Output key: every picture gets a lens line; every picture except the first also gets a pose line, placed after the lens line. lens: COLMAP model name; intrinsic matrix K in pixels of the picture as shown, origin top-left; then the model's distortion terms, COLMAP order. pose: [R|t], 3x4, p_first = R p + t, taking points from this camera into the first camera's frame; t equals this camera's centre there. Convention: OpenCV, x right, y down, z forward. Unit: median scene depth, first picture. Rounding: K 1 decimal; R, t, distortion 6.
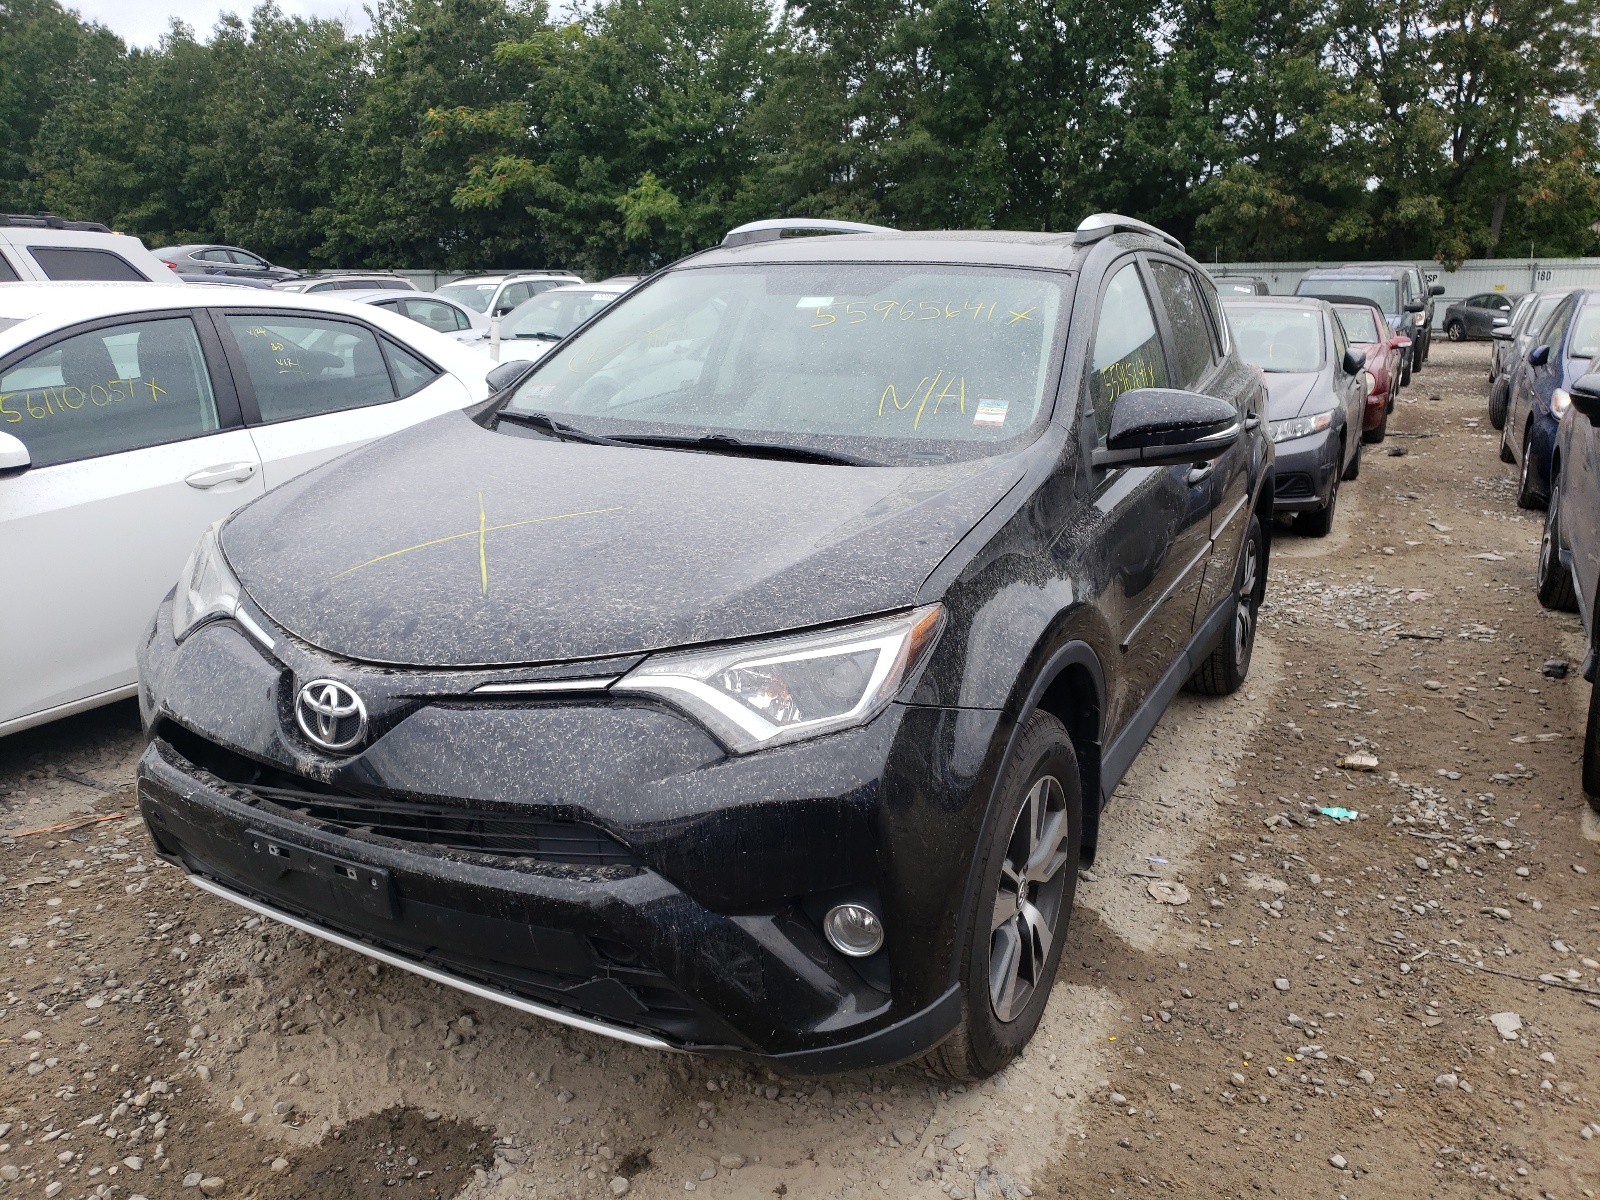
lens RADIAL K [[1251.0, 0, 800.0], [0, 1251.0, 600.0], [0, 0, 1]] dist [0.075342, -0.004766]
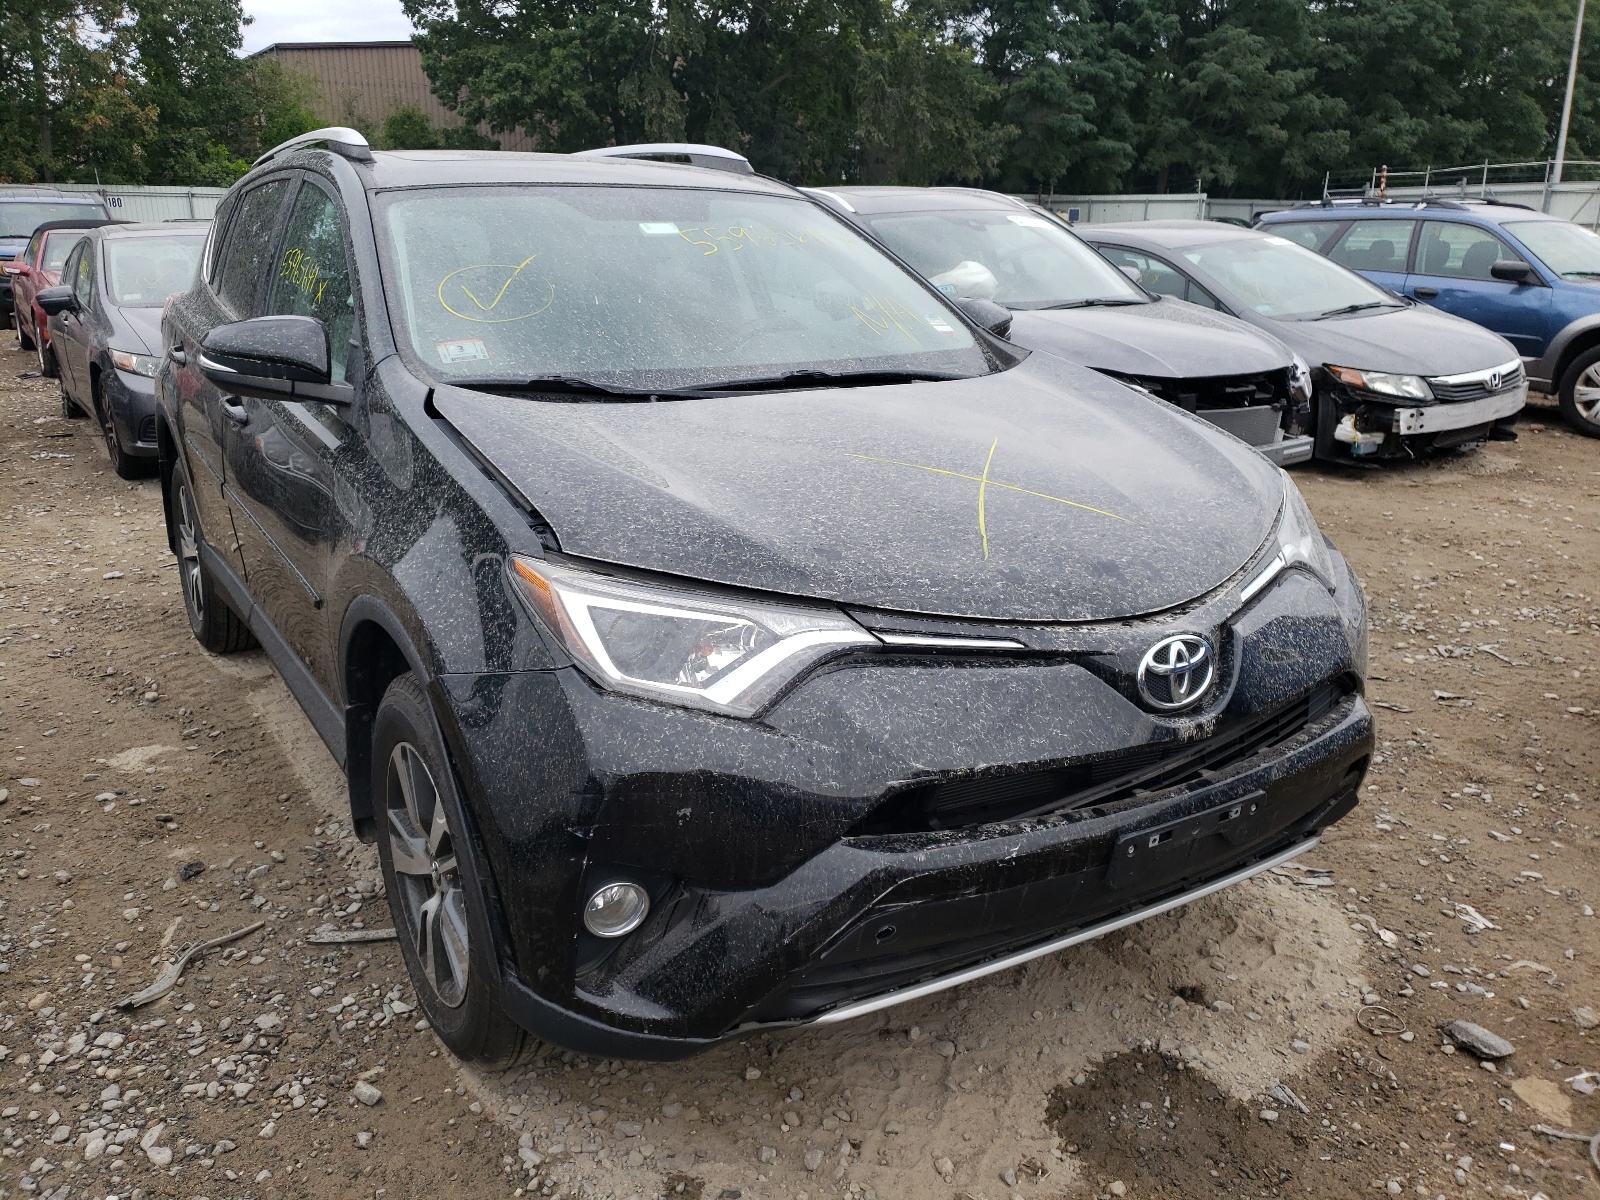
lens RADIAL K [[1251.0, 0, 800.0], [0, 1251.0, 600.0], [0, 0, 1]] dist [0.075342, -0.004766]
pose [[0.488887, -0.270700, 0.829283, -1.134941], [0.227050, 0.957356, 0.178654, -0.170430], [-0.842281, 0.100947, 0.529501, 0.657346]]
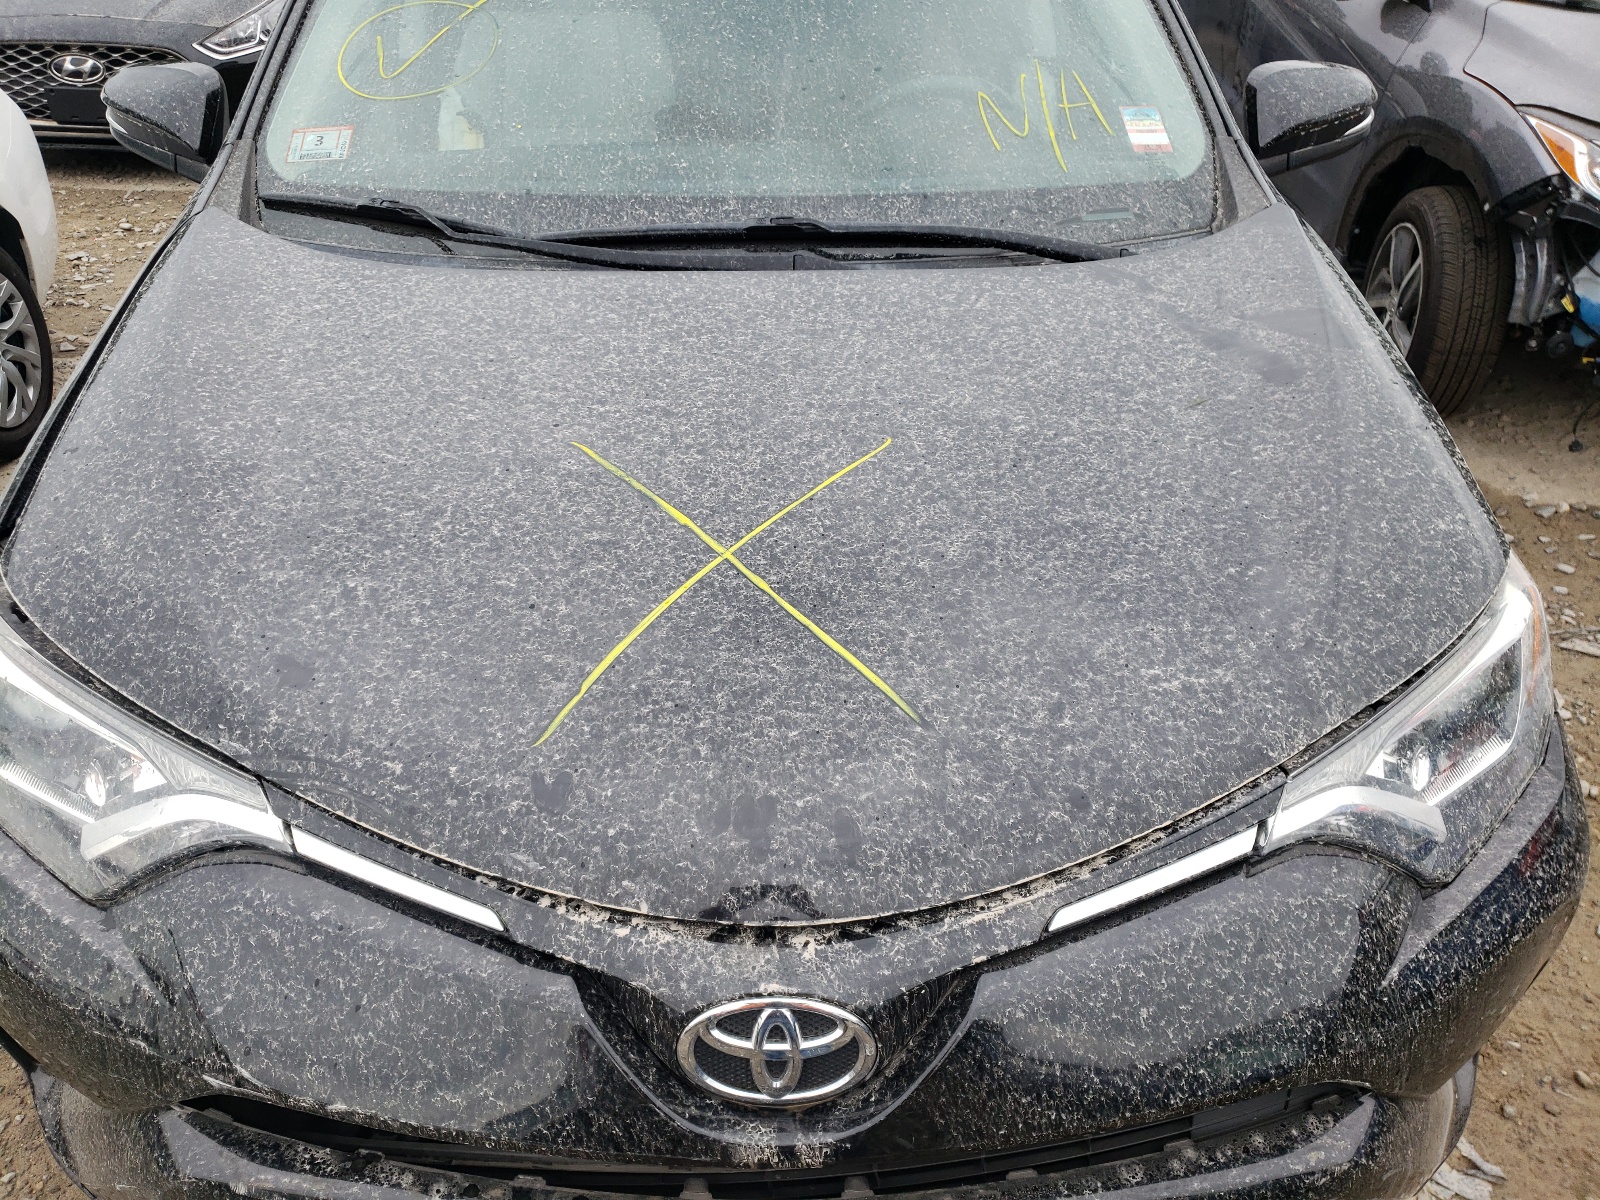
lens RADIAL K [[1251.0, 0, 800.0], [0, 1251.0, 600.0], [0, 0, 1]] dist [0.075342, -0.004766]
pose [[0.870875, -0.291192, 0.395960, -0.459080], [0.137857, 0.917984, 0.371888, -0.241216], [-0.471776, -0.269282, 0.839592, 0.545493]]
